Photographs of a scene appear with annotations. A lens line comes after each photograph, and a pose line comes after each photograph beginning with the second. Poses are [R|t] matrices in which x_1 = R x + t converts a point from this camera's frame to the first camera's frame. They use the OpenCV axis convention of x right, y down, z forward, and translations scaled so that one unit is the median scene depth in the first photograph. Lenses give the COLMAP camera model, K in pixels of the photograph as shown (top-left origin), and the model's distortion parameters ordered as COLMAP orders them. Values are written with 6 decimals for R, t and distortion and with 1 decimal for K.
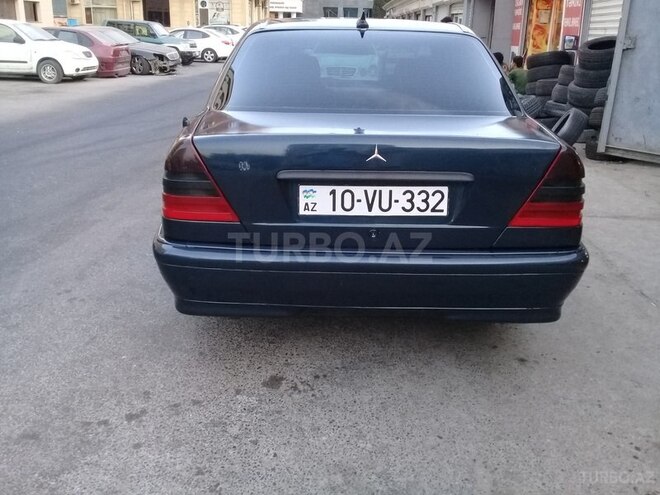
lens RADIAL K [[598.4, 0, 329.8], [0, 598.4, 247.3], [0, 0, 1]] dist [0.124482, -0.248690]
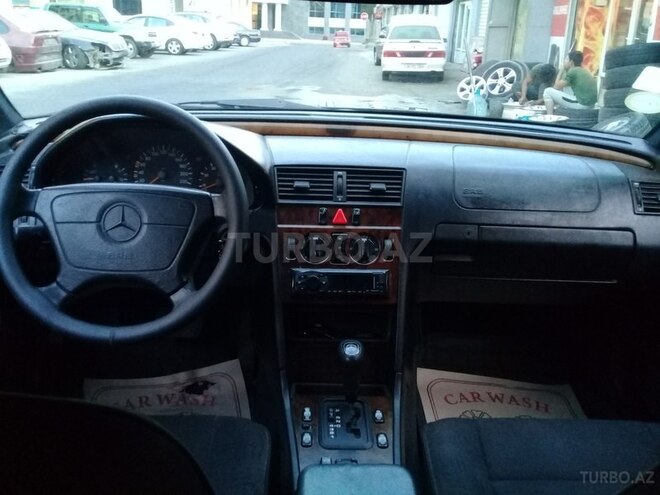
lens RADIAL K [[598.4, 0, 329.8], [0, 598.4, 247.3], [0, 0, 1]] dist [0.124482, -0.248690]
pose [[0.999876, 0.014641, -0.005714, 0.028660], [-0.014609, 0.999878, 0.005597, -0.060001], [0.005795, -0.005513, 0.999968, 0.204045]]
